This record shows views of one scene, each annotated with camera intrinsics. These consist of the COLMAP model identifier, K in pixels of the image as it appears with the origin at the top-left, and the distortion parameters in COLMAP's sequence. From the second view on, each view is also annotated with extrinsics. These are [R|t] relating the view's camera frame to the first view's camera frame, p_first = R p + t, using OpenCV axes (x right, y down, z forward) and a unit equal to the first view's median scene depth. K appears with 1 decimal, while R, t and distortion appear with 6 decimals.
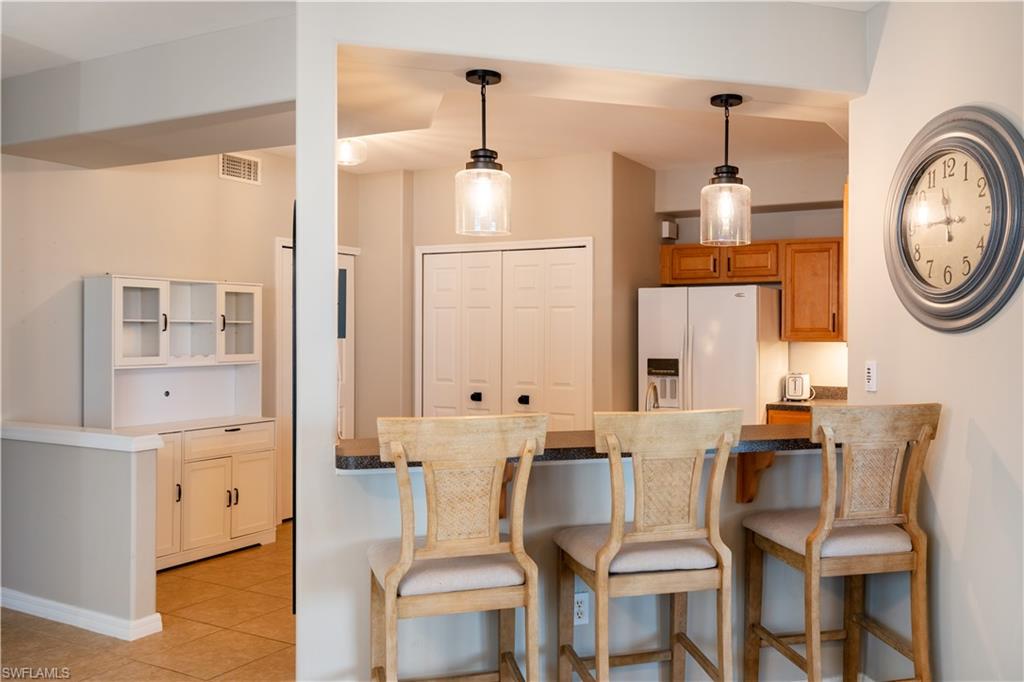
lens RADIAL K [[894.1, 0, 618.9], [0, 894.1, 328.9], [0, 0, 1]] dist [0.011010, -0.018344]
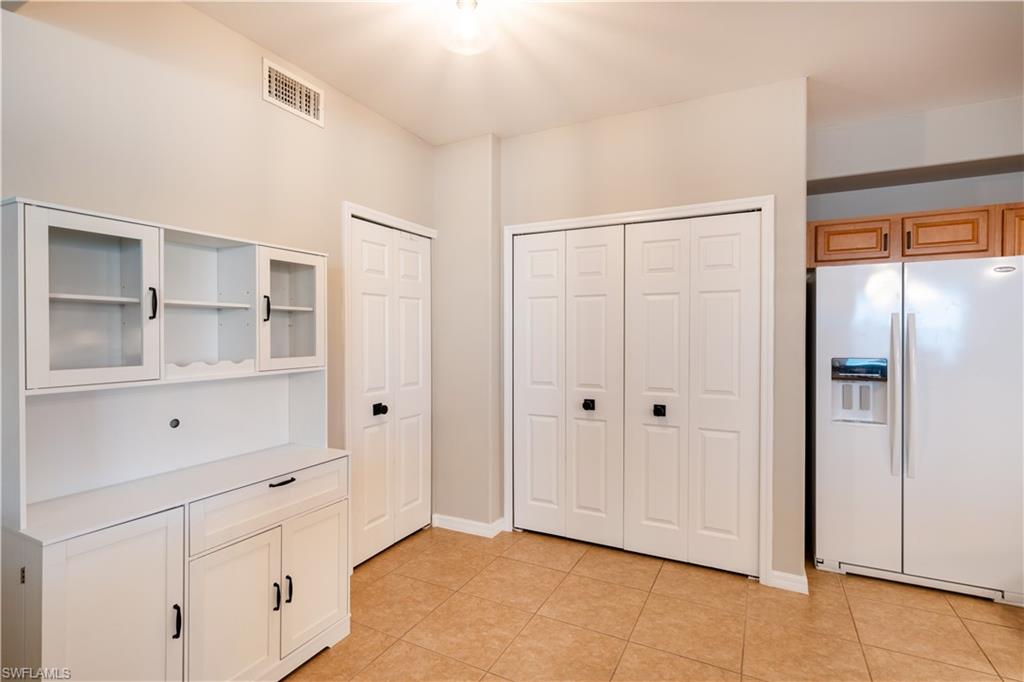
lens RADIAL K [[511.4, 0, 531.9], [0, 511.4, 331.9], [0, 0, 1]] dist [-0.002164, 0.002211]
pose [[0.999768, -0.004821, 0.021012, -0.254556], [0.004812, 0.999988, 0.000457, 0.009965], [-0.021014, -0.000355, 0.999779, 0.615120]]
